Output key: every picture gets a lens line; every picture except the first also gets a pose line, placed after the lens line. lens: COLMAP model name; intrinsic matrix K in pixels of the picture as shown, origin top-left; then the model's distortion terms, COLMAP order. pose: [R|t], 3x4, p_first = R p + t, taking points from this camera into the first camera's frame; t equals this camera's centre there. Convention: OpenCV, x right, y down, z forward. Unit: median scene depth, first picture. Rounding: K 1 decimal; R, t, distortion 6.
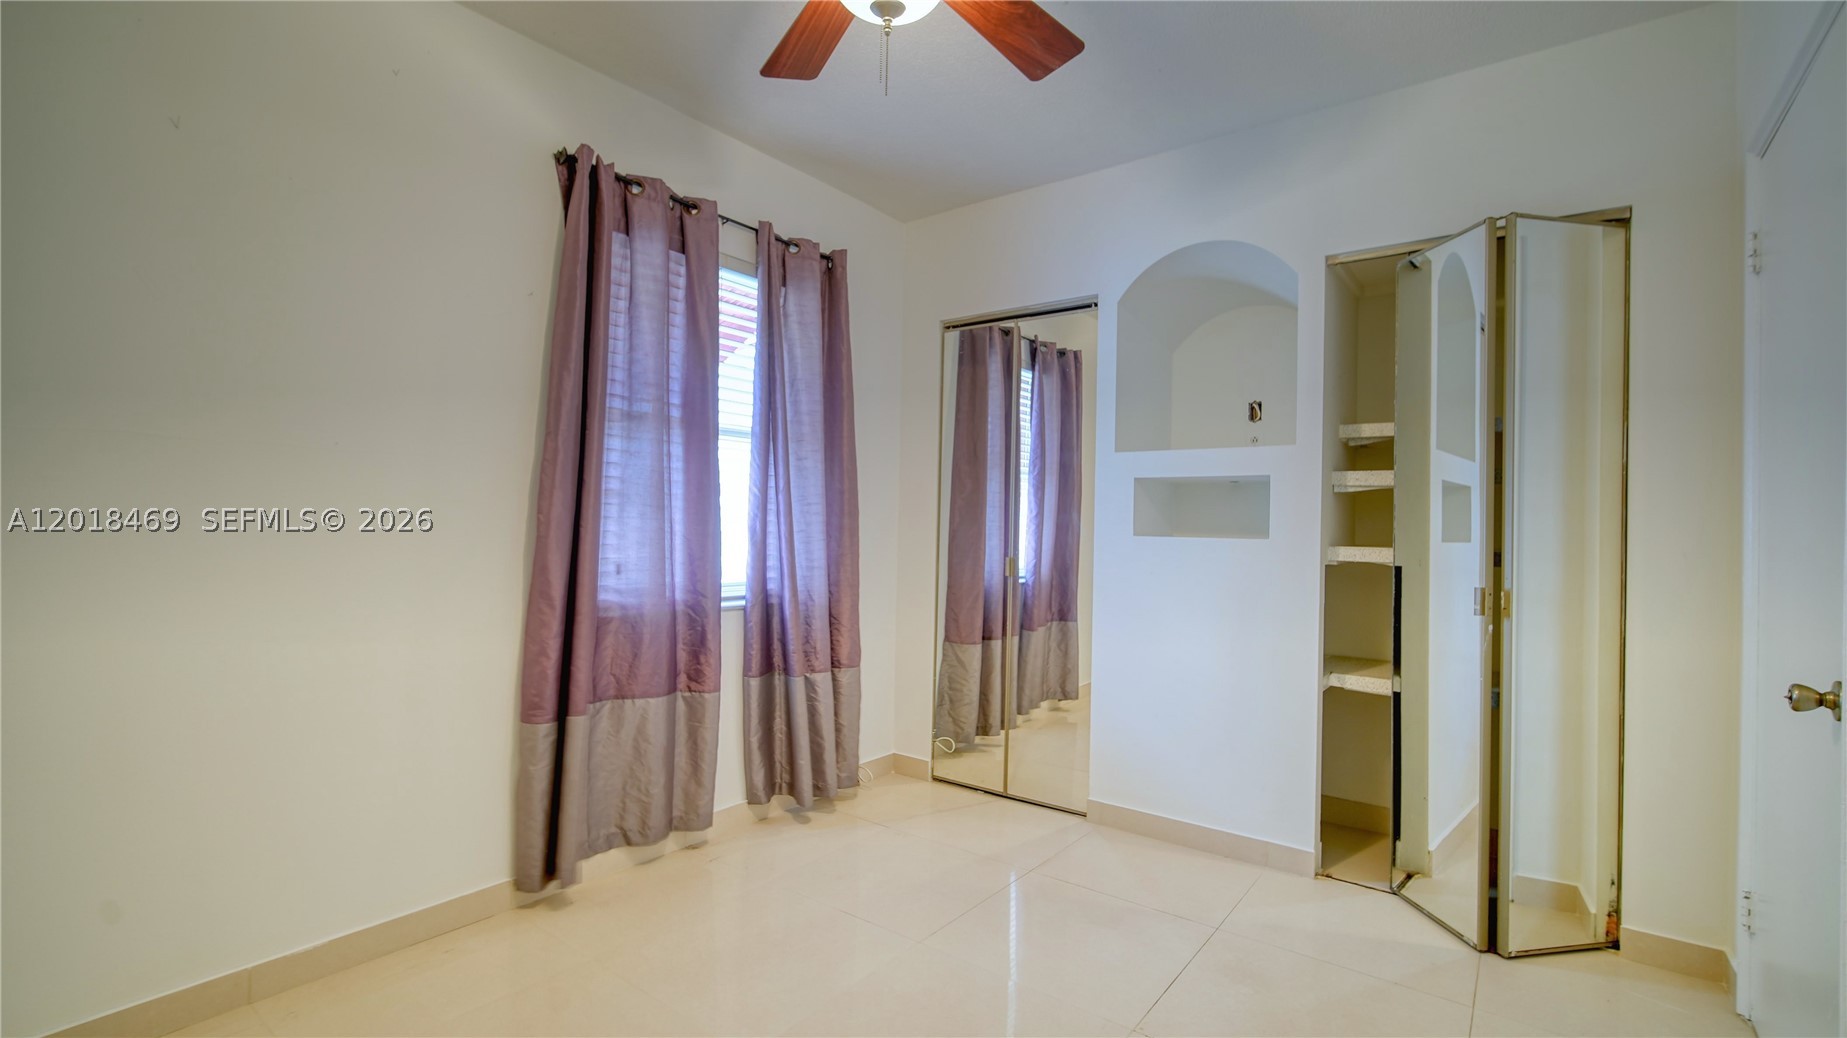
lens RADIAL K [[840.4, 0, 907.5], [0, 840.4, 519.6], [0, 0, 1]] dist [0.049058, -0.000055]
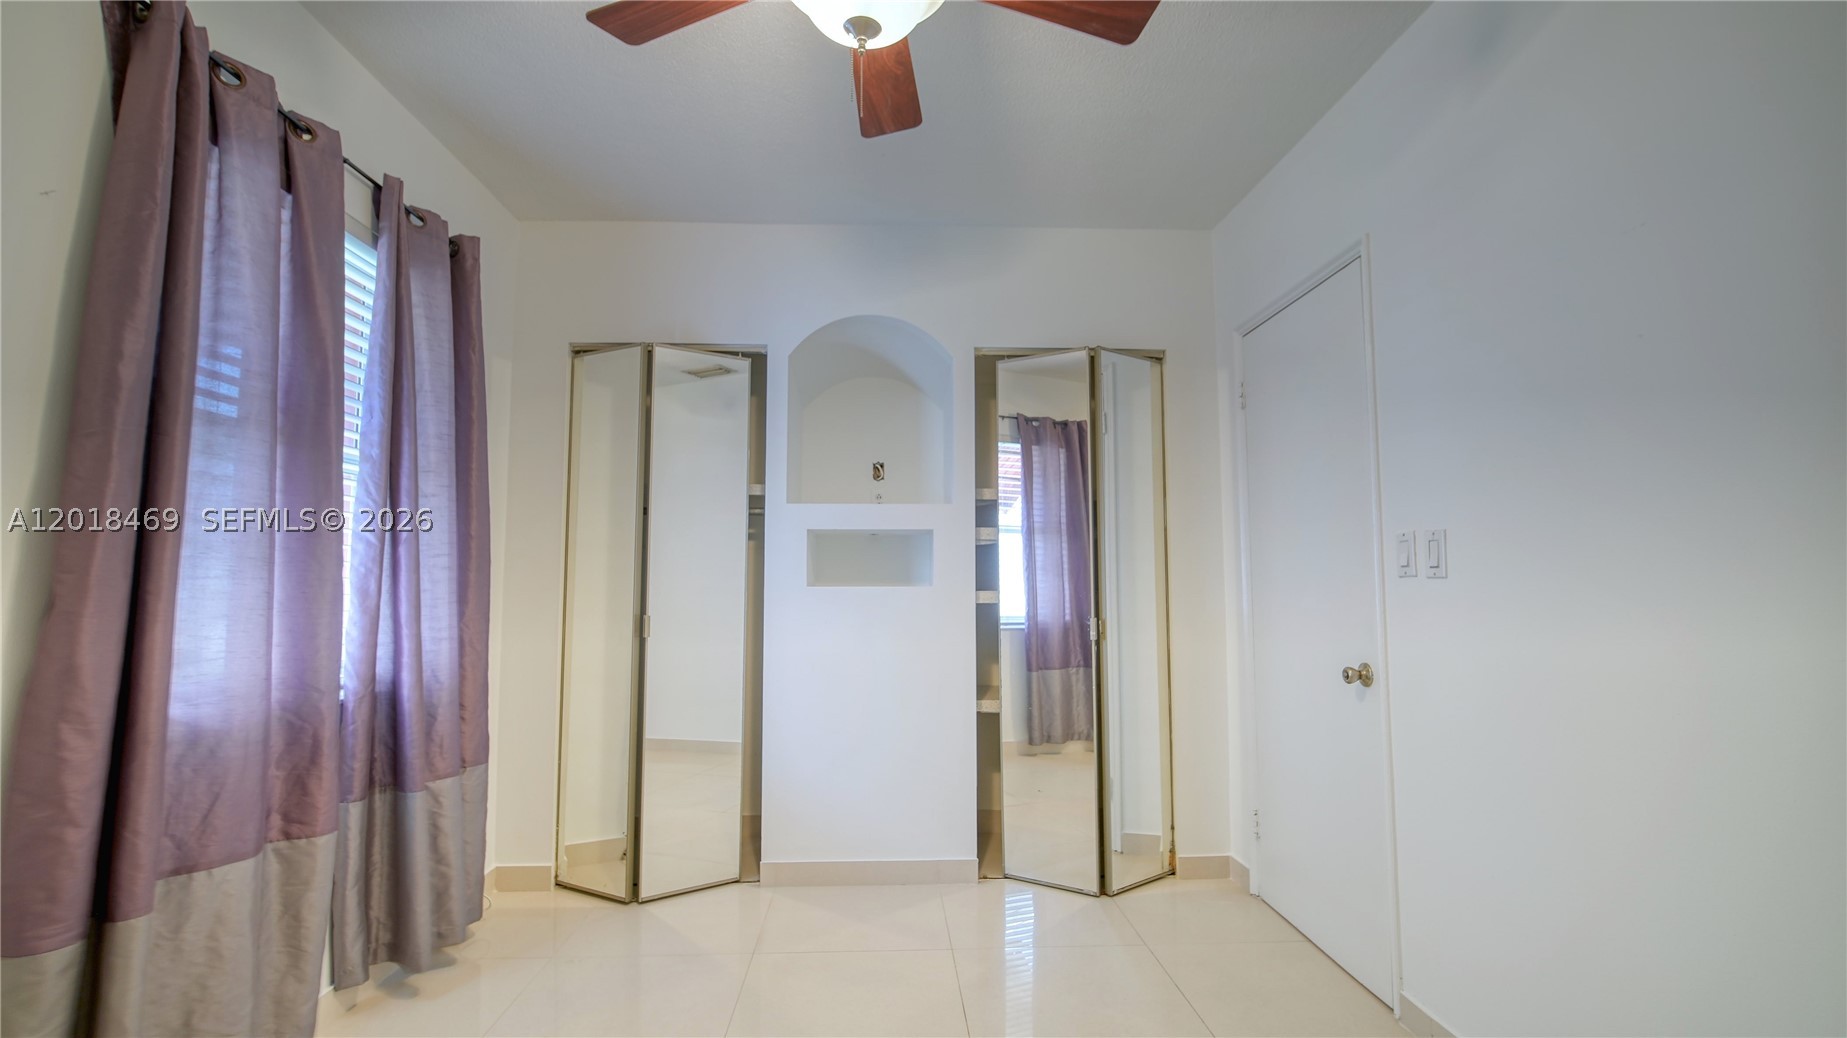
lens RADIAL K [[840.4, 0, 907.5], [0, 840.4, 519.6], [0, 0, 1]] dist [0.049058, -0.000055]
pose [[0.768864, 0.024151, 0.638956, -0.322278], [0.014524, 0.998369, -0.055213, -0.001820], [-0.639247, 0.051731, 0.767259, 0.153503]]
